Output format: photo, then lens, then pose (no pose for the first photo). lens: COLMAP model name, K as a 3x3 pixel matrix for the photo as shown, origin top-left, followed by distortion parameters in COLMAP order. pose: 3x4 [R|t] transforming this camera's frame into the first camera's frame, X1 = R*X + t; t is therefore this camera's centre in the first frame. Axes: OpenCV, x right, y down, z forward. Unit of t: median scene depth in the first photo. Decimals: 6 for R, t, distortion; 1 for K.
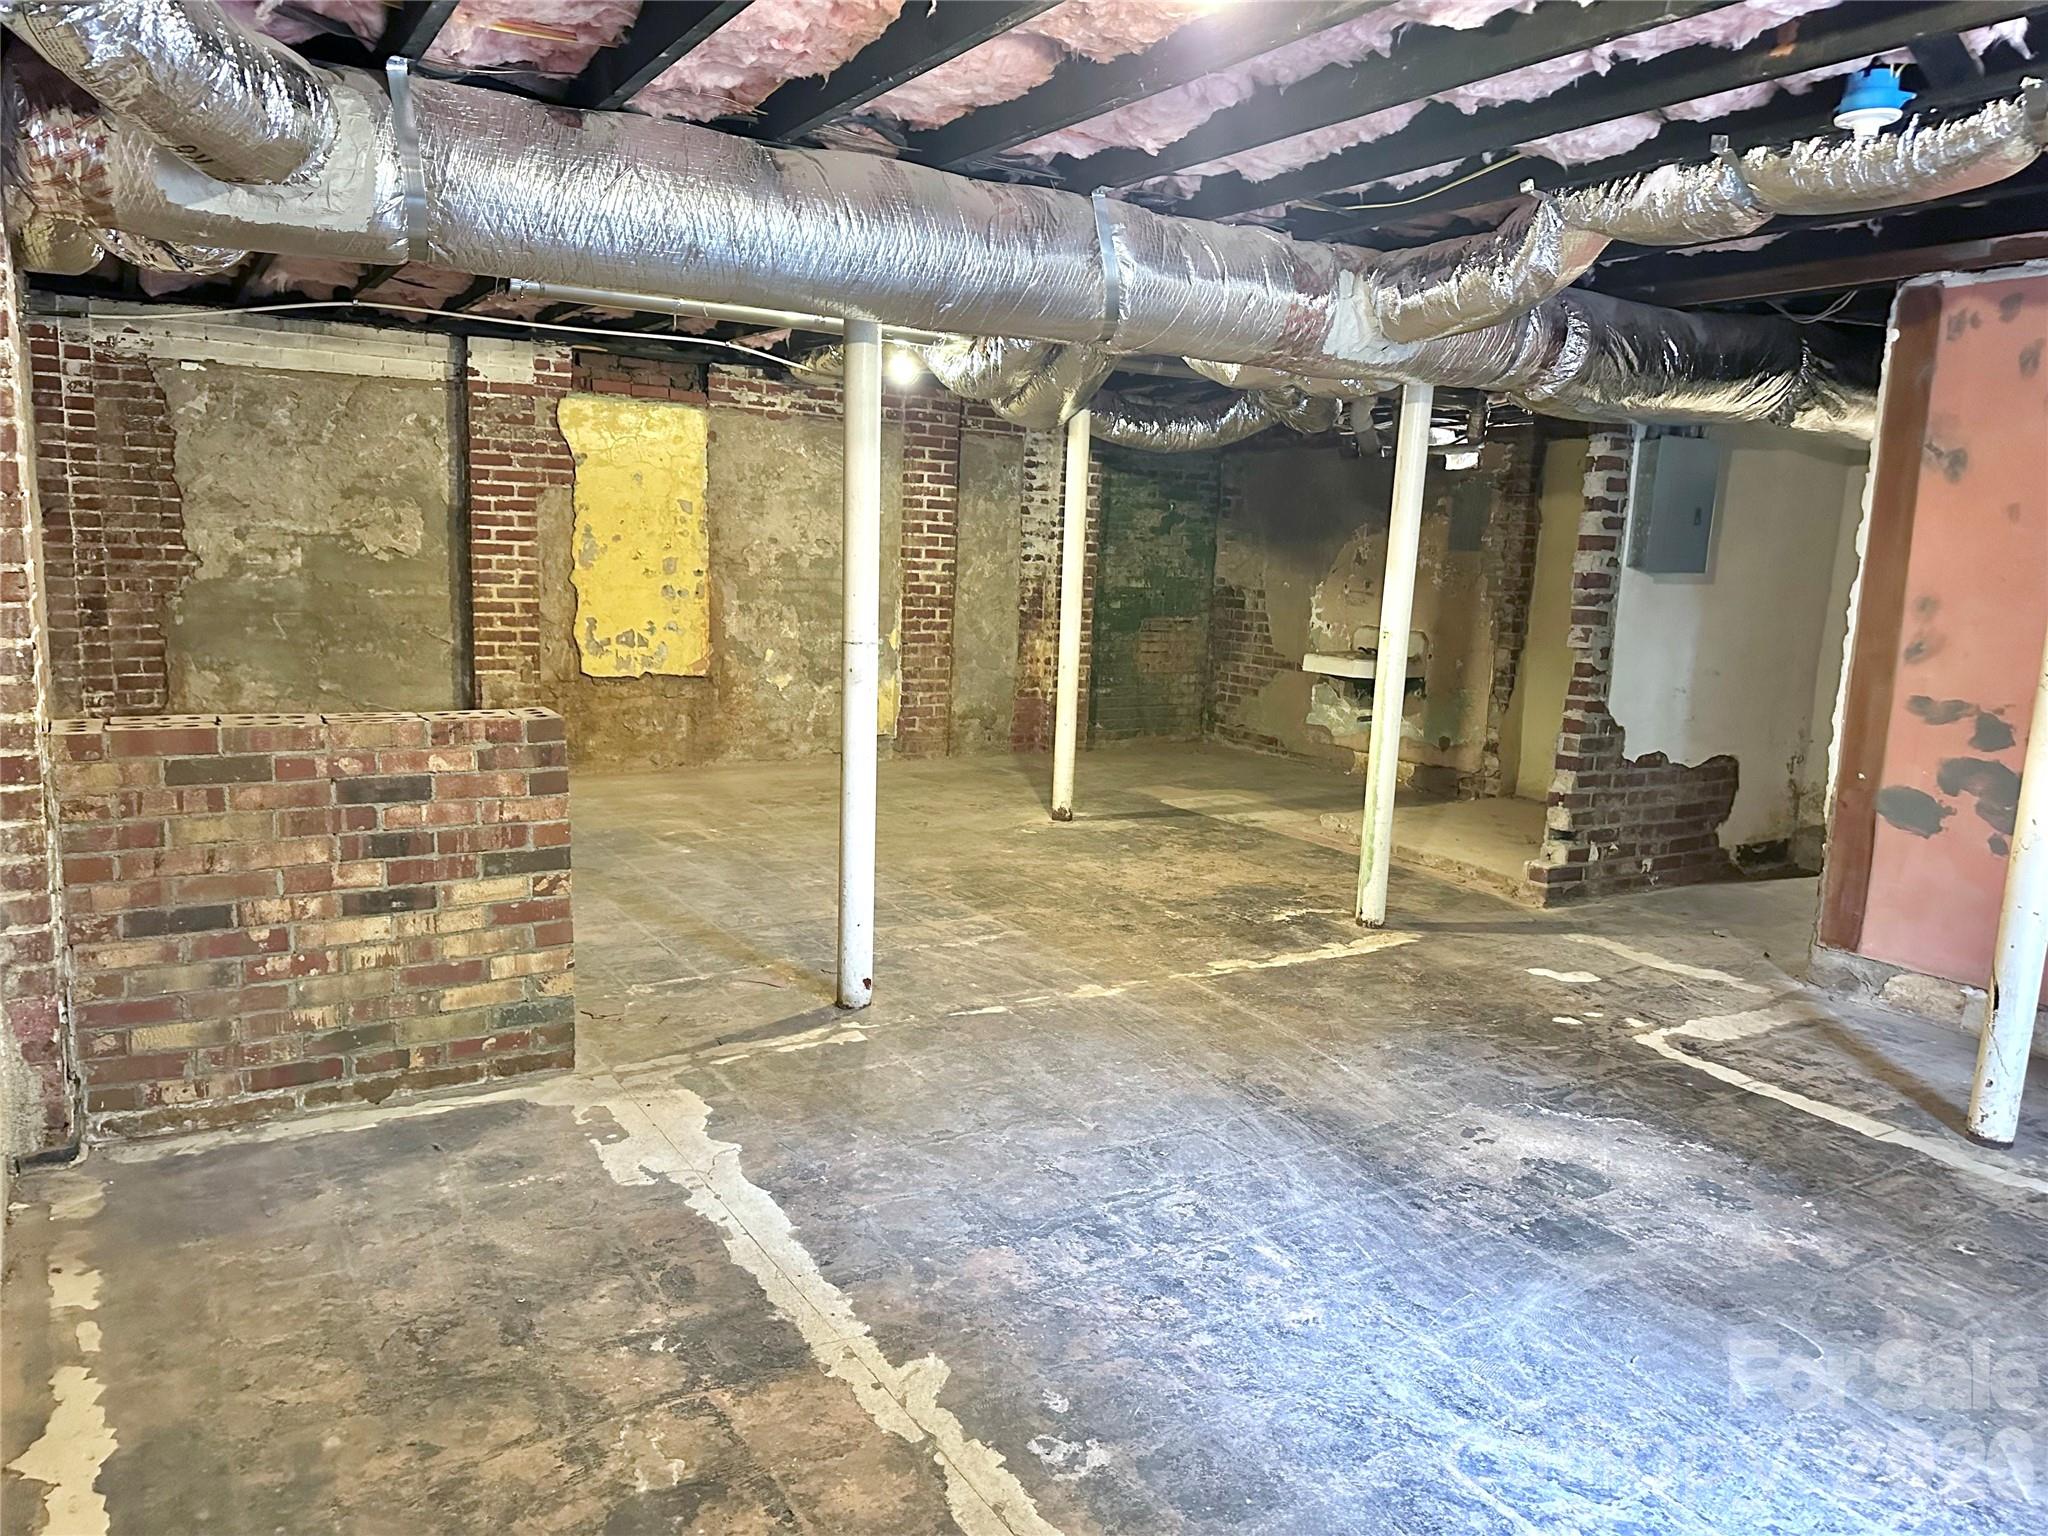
lens RADIAL K [[1424.8, 0, 1021.4], [0, 1424.8, 750.4], [0, 0, 1]] dist [0.097358, -0.161307]
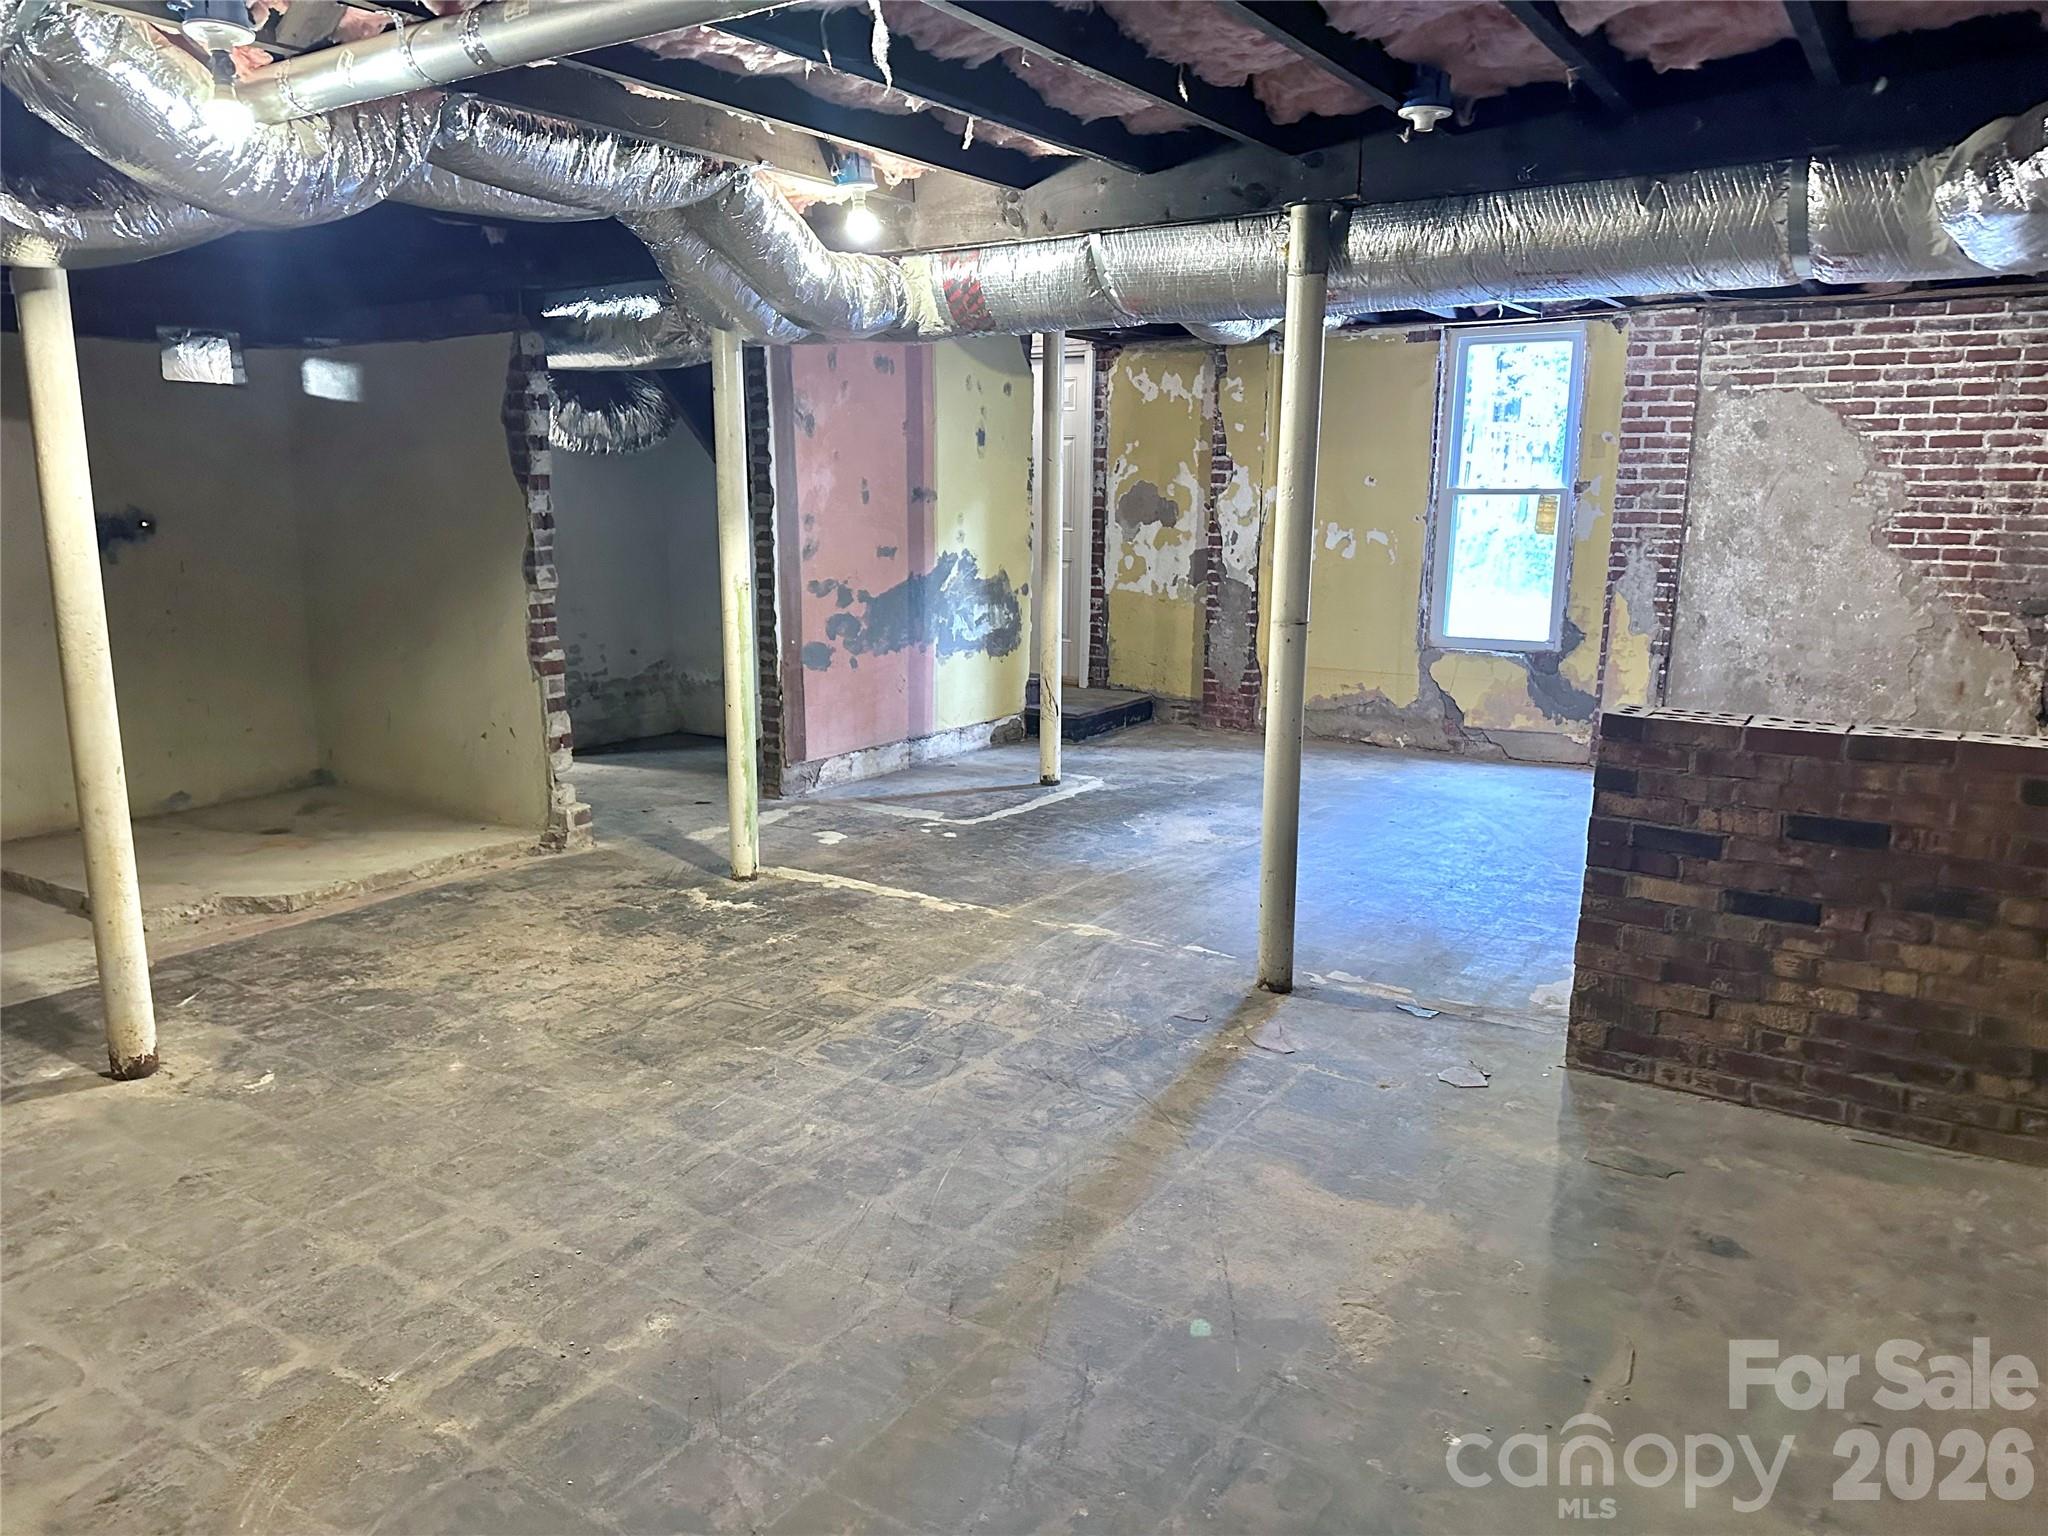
lens RADIAL K [[1424.8, 0, 1021.4], [0, 1424.8, 750.4], [0, 0, 1]] dist [0.097358, -0.161307]
pose [[-0.414221, -0.206243, 0.886501, -0.833103], [0.119980, 0.953116, 0.277802, -0.257932], [-0.902234, 0.221434, -0.370056, 1.395251]]
